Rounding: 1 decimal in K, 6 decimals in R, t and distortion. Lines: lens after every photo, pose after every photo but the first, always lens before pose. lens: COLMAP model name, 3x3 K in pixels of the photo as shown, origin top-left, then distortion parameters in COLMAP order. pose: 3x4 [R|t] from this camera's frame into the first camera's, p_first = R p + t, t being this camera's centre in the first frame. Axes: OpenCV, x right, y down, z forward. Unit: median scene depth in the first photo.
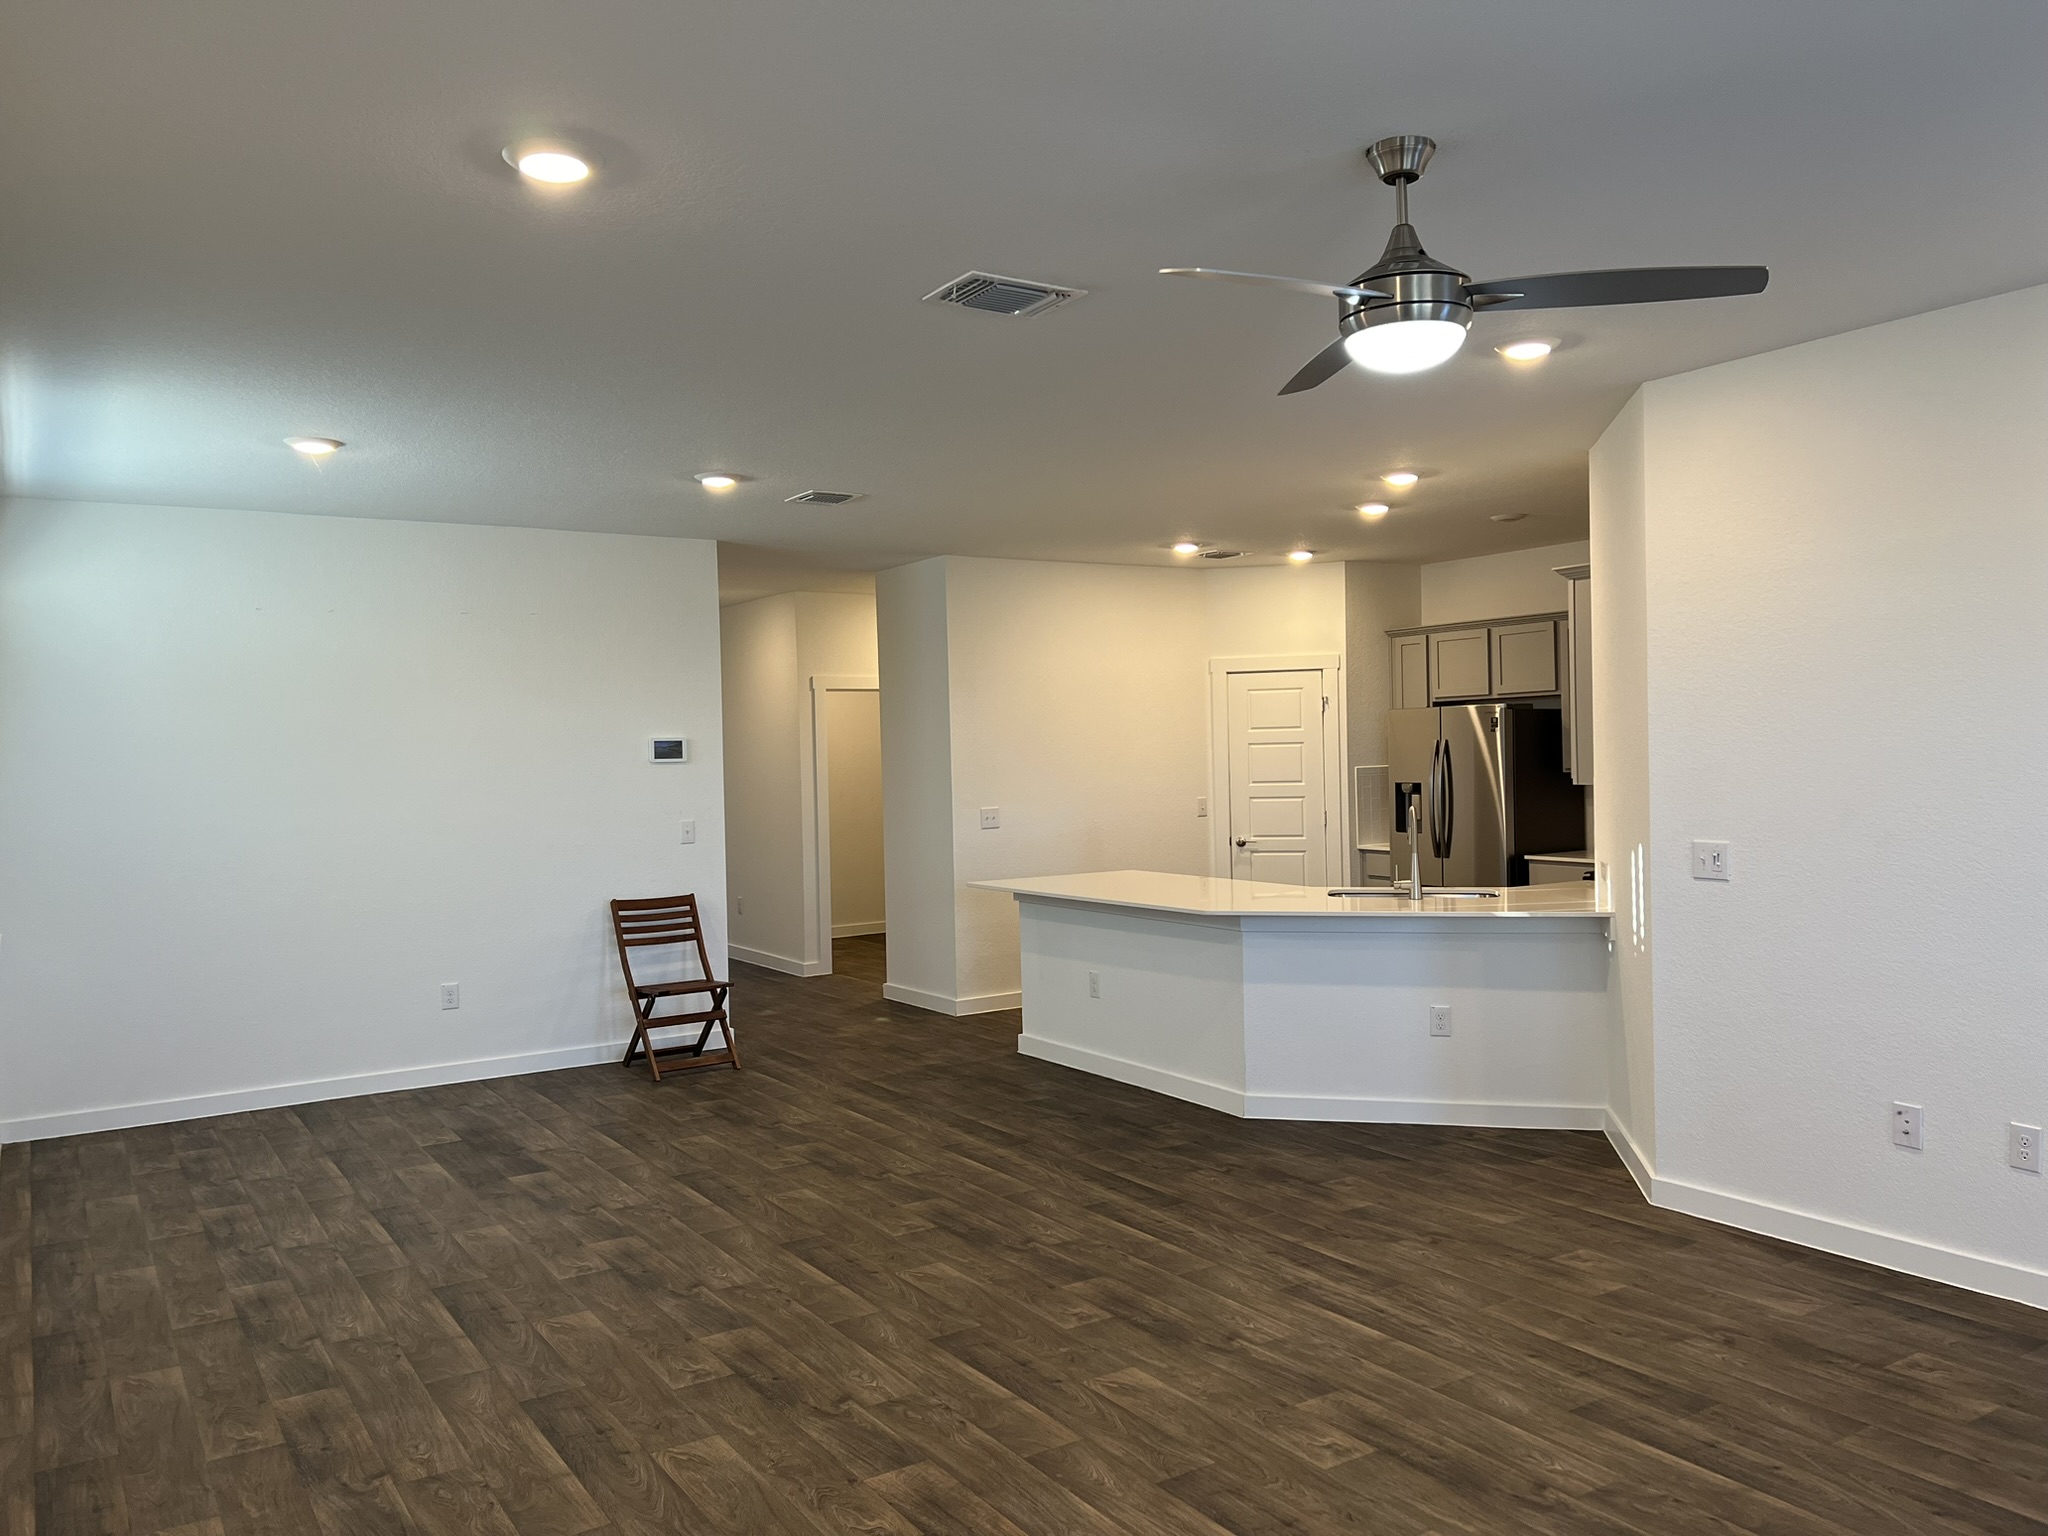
lens RADIAL K [[1554.6, 0, 1024.0], [0, 1554.6, 768.0], [0, 0, 1]] dist [0.094427, -0.000021]
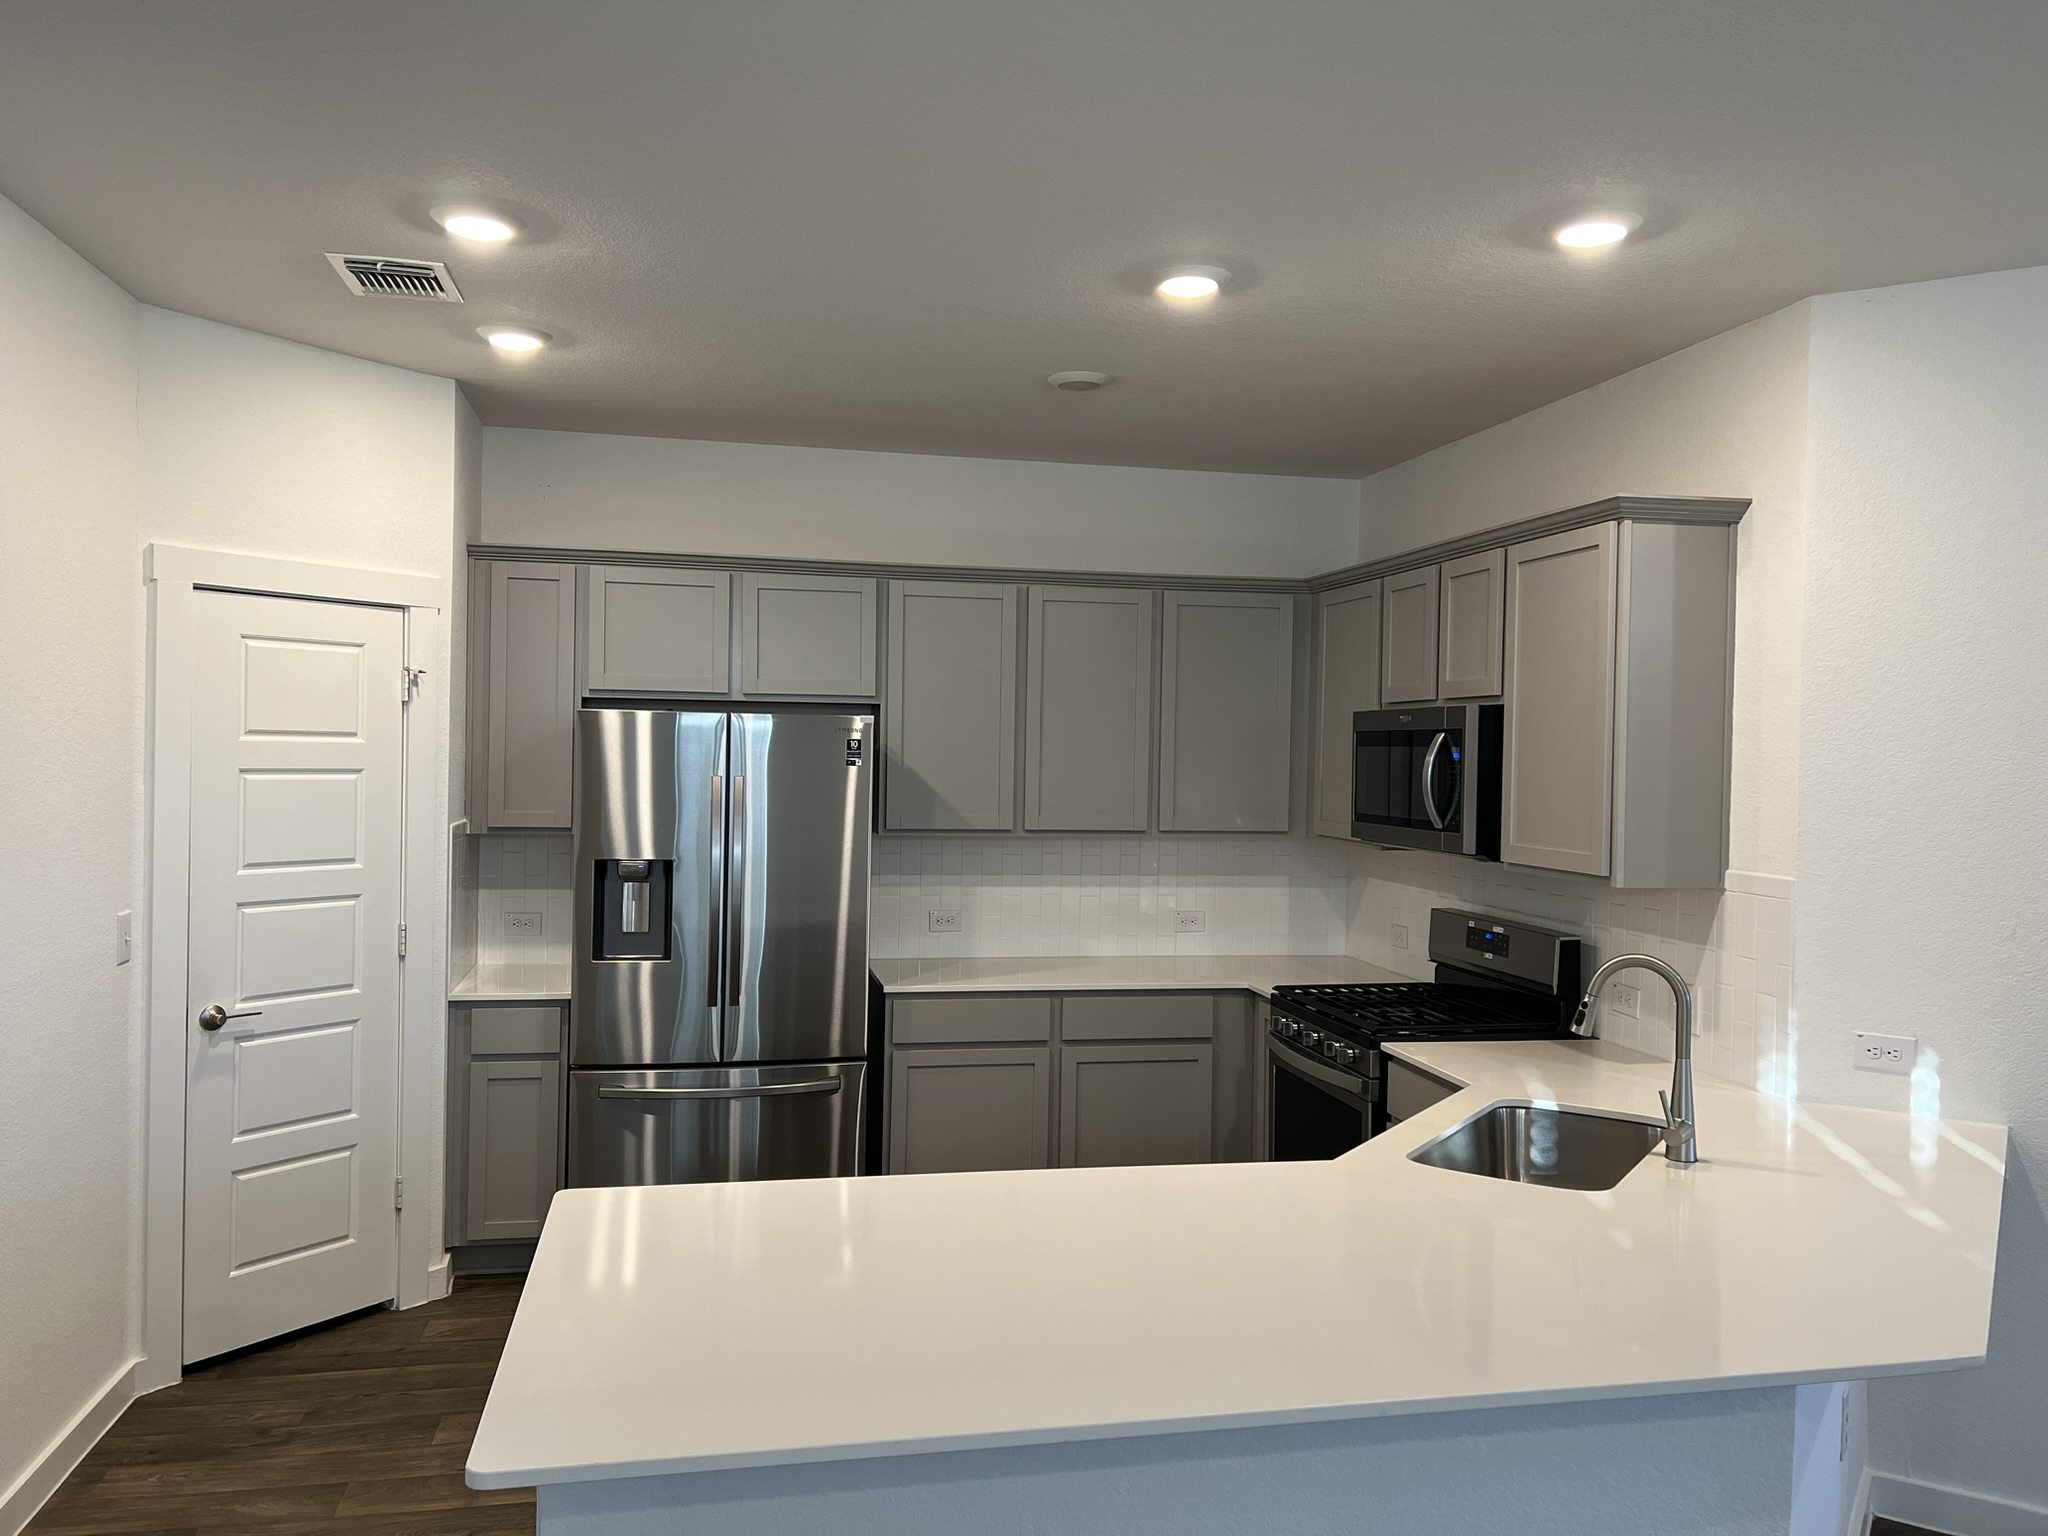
lens RADIAL K [[1554.6, 0, 1024.0], [0, 1554.6, 768.0], [0, 0, 1]] dist [0.094427, -0.000021]
pose [[0.318805, 0.014741, 0.947706, -0.180309], [-0.022488, 0.999715, -0.007985, -0.017324], [-0.947554, -0.018766, 0.319046, 0.682148]]
